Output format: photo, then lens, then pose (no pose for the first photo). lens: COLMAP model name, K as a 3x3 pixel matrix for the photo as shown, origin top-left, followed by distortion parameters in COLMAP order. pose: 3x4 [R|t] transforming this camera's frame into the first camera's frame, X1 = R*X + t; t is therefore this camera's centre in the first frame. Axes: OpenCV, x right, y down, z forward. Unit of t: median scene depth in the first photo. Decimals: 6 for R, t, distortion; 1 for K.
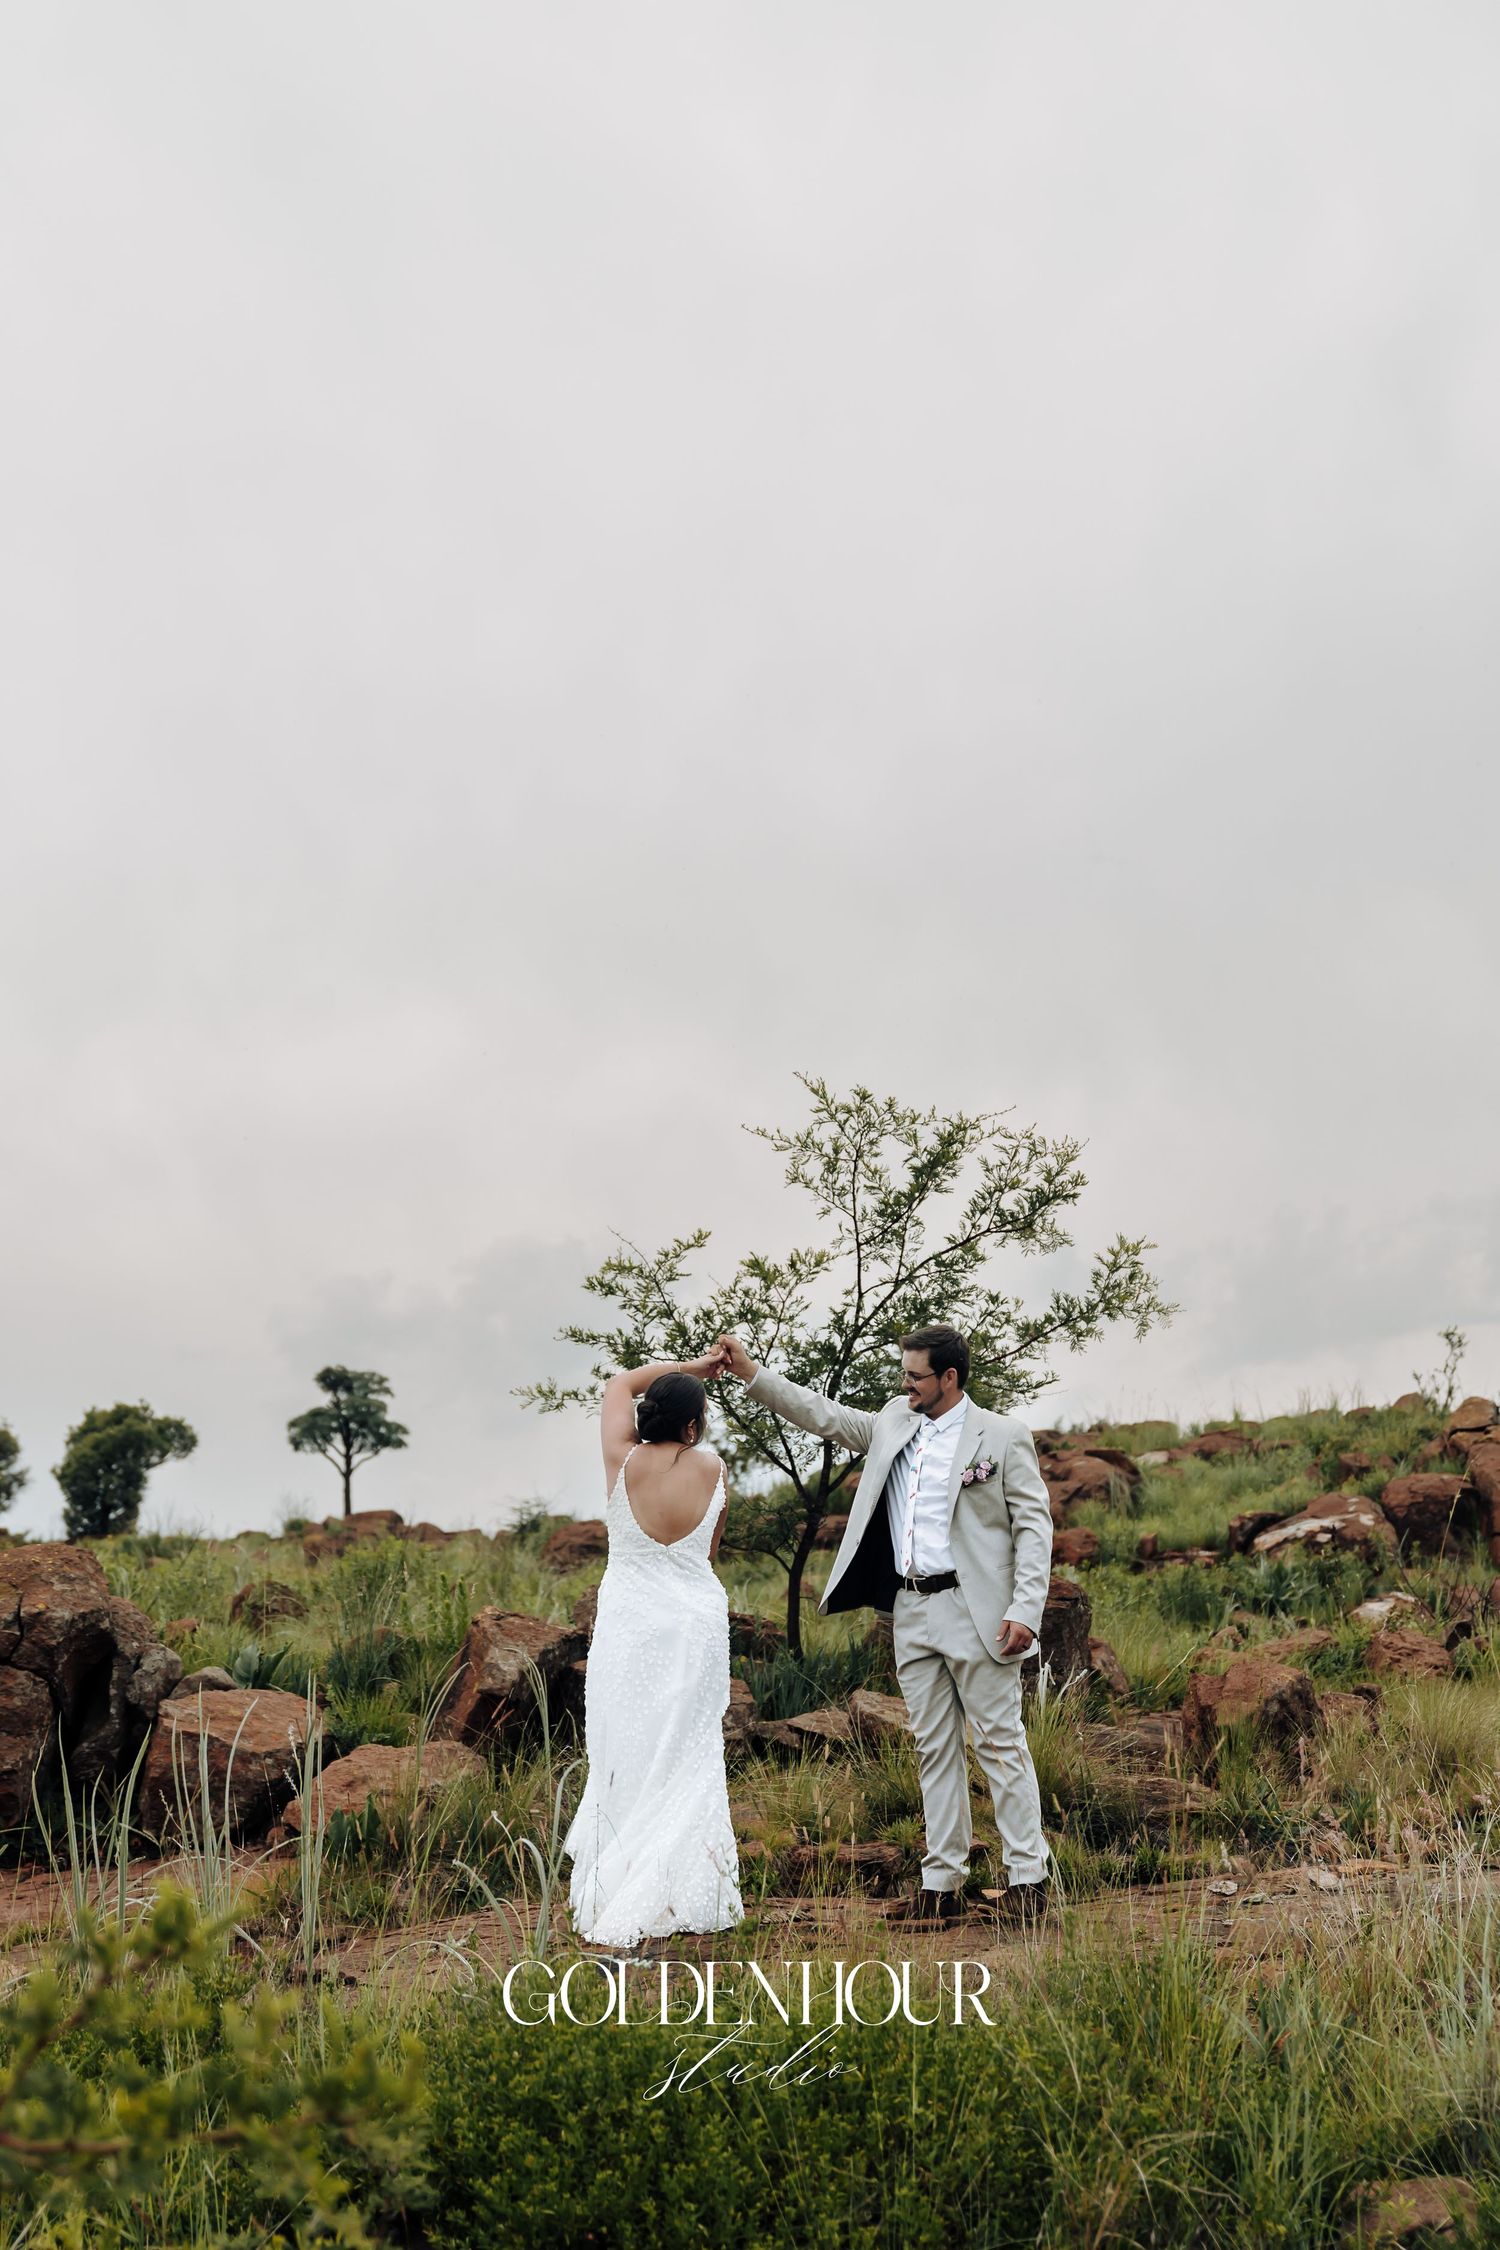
lens RADIAL K [[3463.9, 0, 659.6], [0, 3463.9, 1131.1], [0, 0, 1]] dist [0.006147, -0.096783]
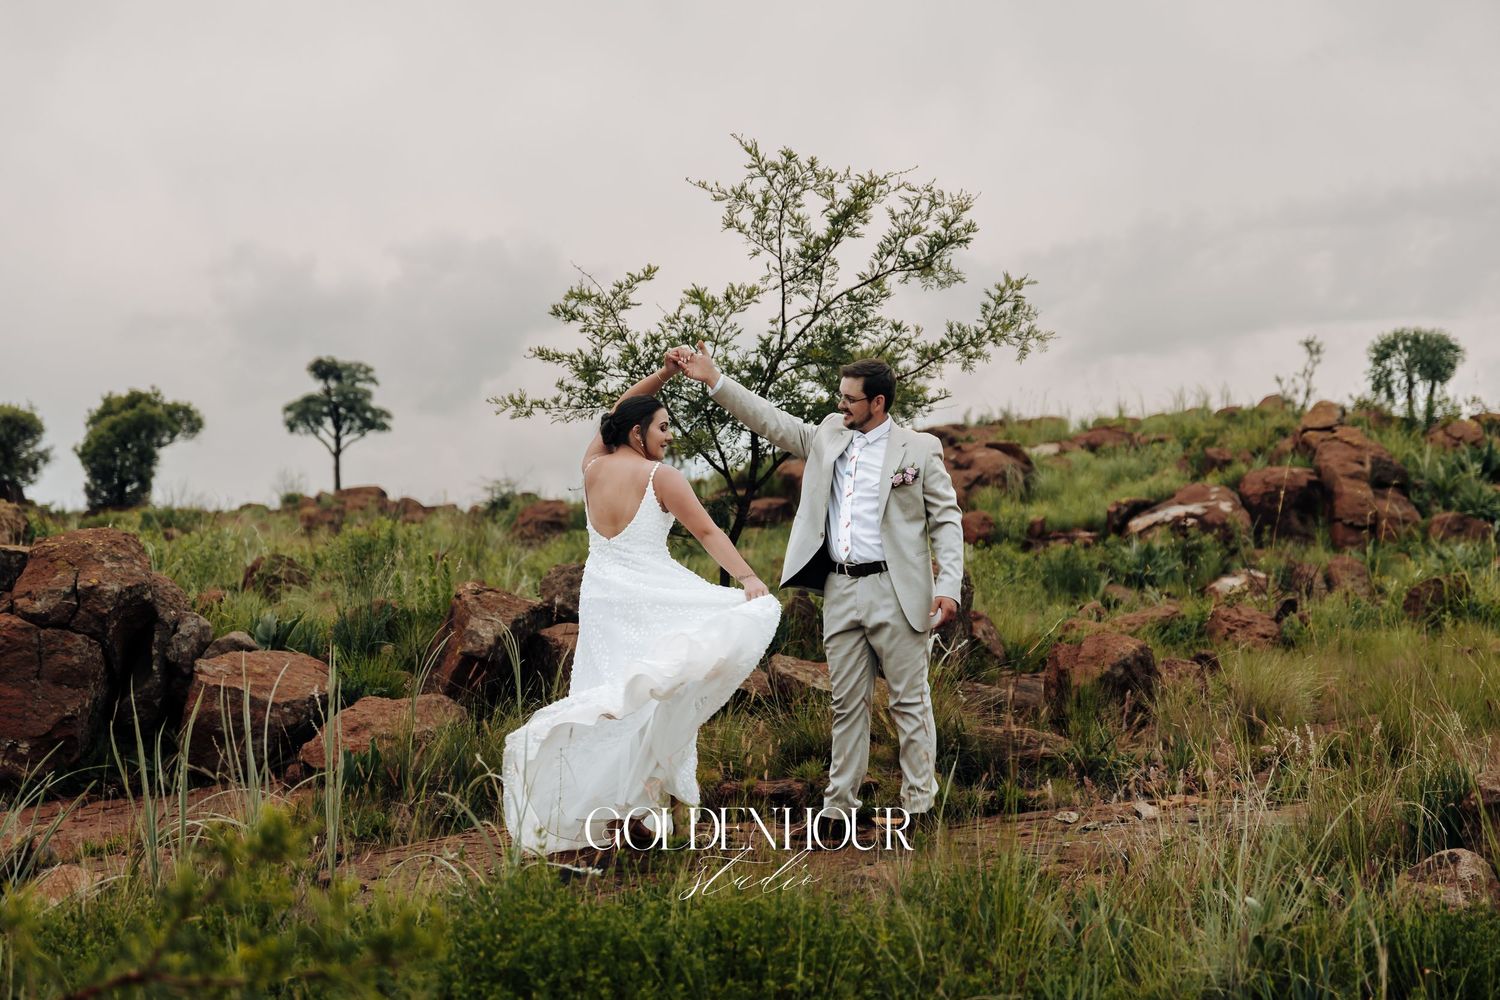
lens RADIAL K [[3114.5, 0, 682.1], [0, 3114.5, 536.3], [0, 0, 1]] dist [0.044740, -0.082596]
pose [[0.999739, 0.007252, 0.021660, 0.000660], [-0.009906, 0.992098, 0.125071, -0.013277], [-0.020582, -0.125253, 0.991911, -0.062600]]
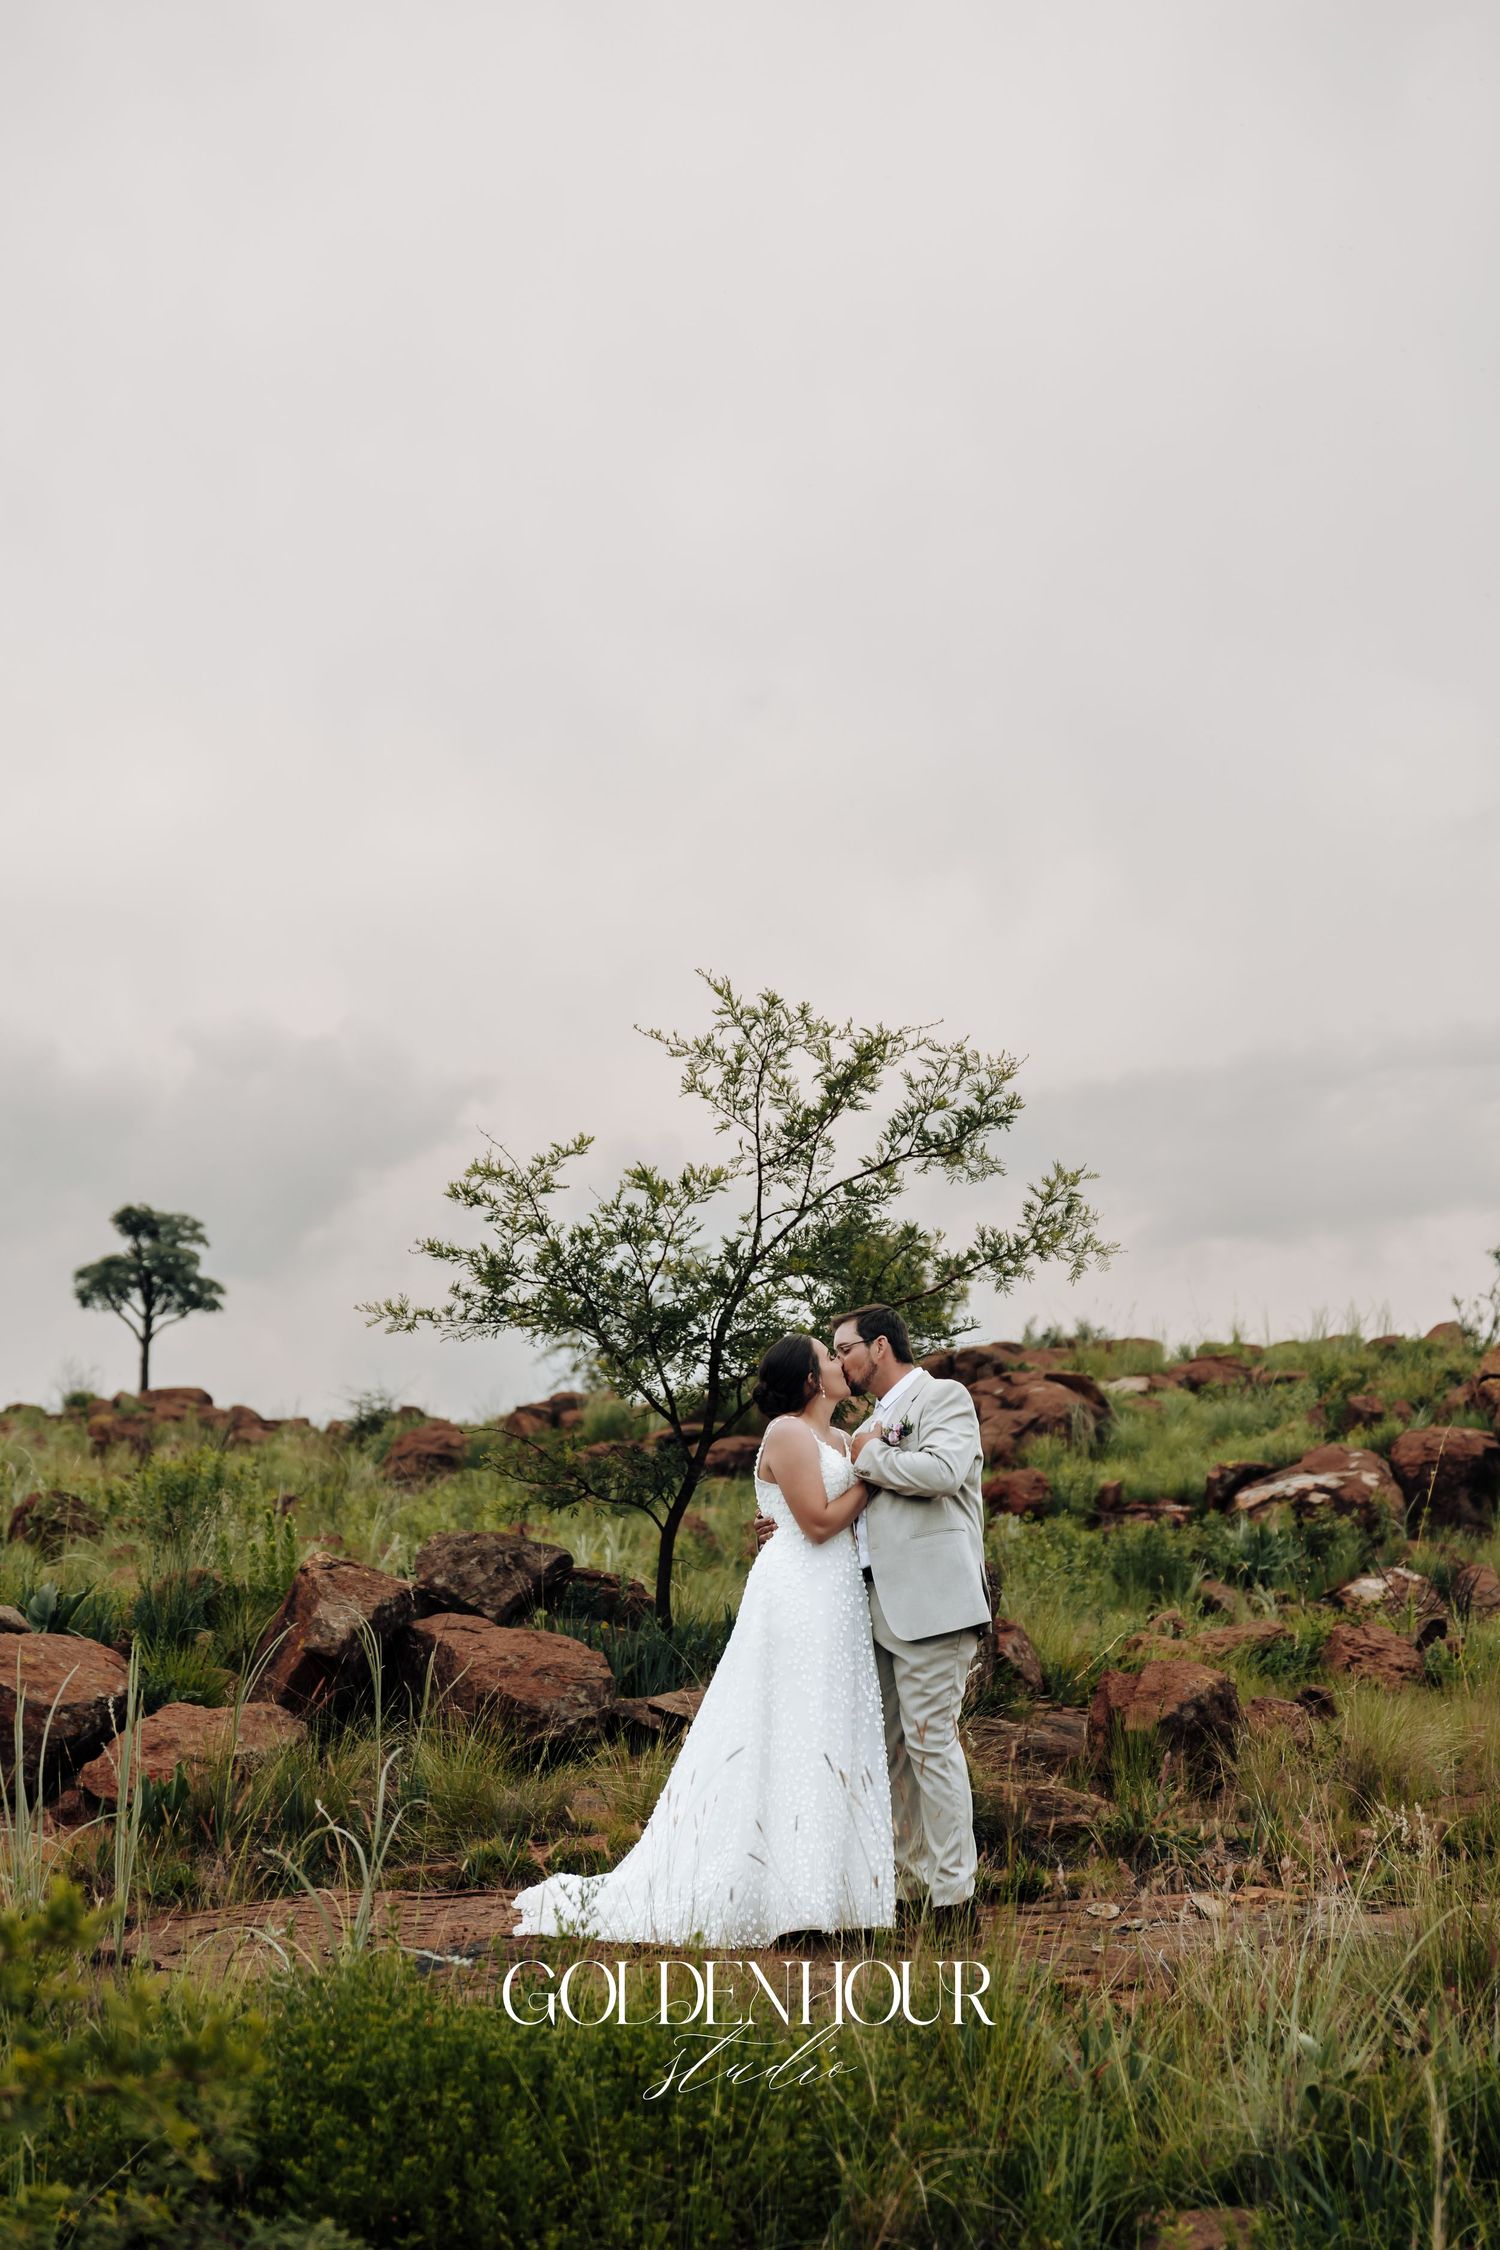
lens RADIAL K [[4390.6, 0, 624.2], [0, 4390.6, 1122.7], [0, 0, 1]] dist [0.039232, 0.008056]
pose [[0.998489, 0.052231, 0.017084, 0.003329], [-0.052970, 0.997531, 0.046120, -0.027263], [-0.014633, -0.046955, 0.998790, -0.112606]]
